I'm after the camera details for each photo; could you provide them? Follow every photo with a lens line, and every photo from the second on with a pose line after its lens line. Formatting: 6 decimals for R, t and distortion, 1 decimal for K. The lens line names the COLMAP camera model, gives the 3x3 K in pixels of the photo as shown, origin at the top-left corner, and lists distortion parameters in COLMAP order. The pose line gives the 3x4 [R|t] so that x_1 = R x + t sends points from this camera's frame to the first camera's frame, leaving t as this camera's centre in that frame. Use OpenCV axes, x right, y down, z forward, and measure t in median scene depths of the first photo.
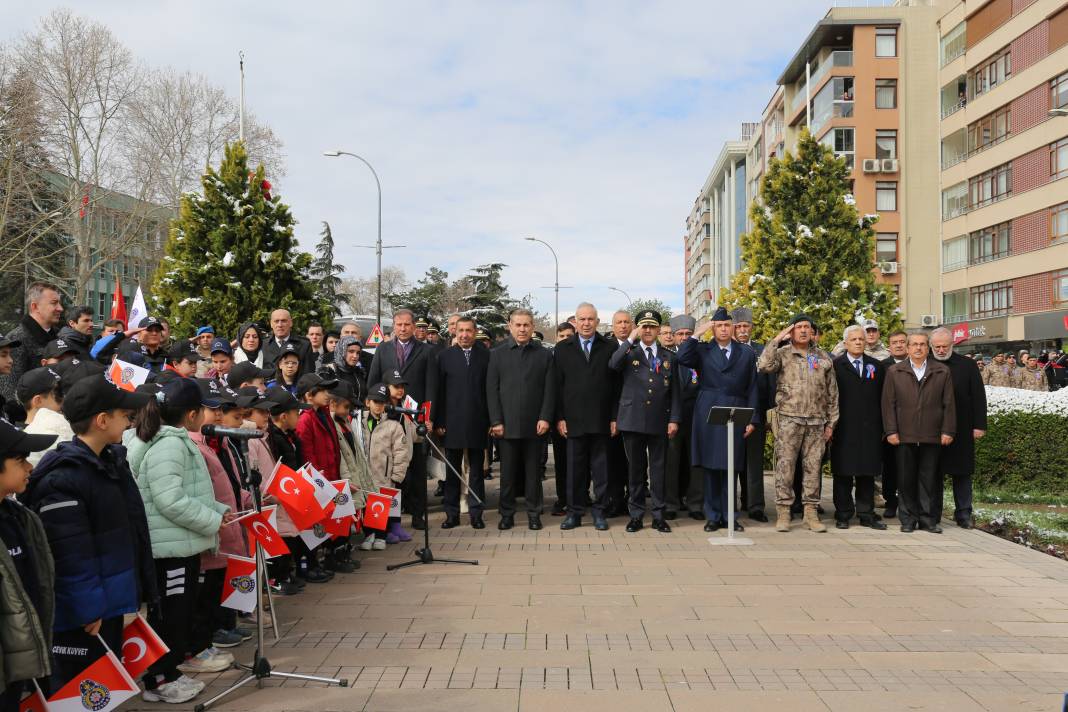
lens RADIAL K [[1068.0, 0, 534.0], [0, 1068.0, 329.5], [0, 0, 1]] dist [0.043271, 0.005597]
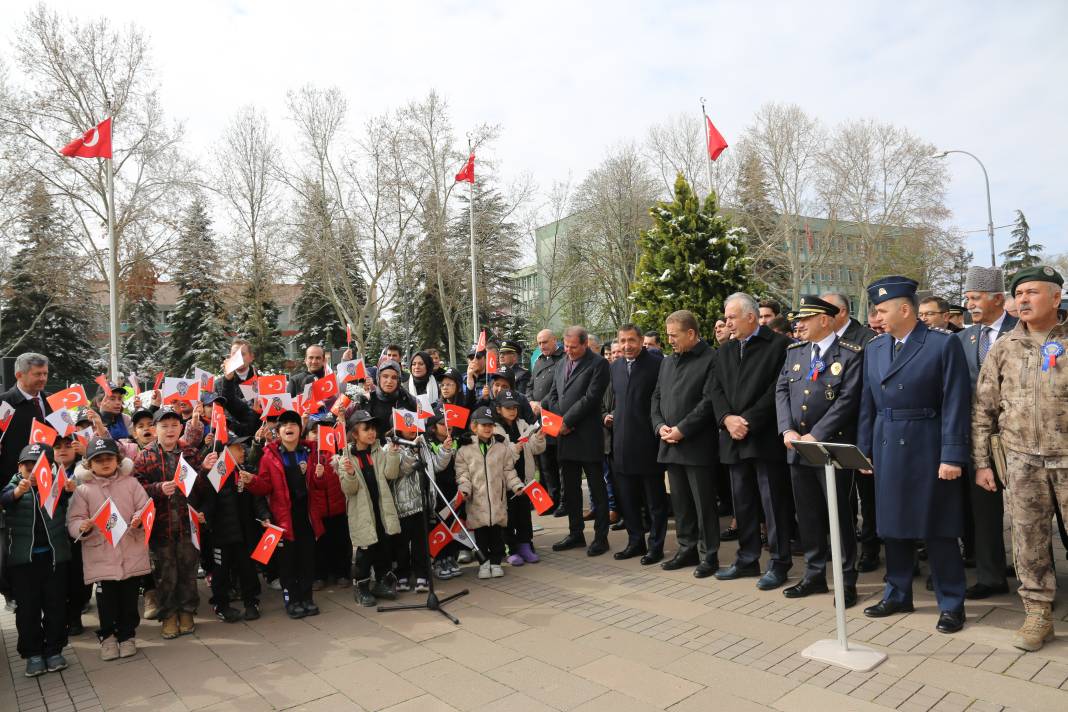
lens RADIAL K [[733.8, 0, 534.0], [0, 733.8, 356.0], [0, 0, 1]] dist [-0.007133, -0.000968]
pose [[0.668361, -0.054186, -0.741861, 0.206293], [0.093023, 0.995602, 0.011088, 0.001373], [0.737998, -0.076421, 0.670462, 0.316936]]
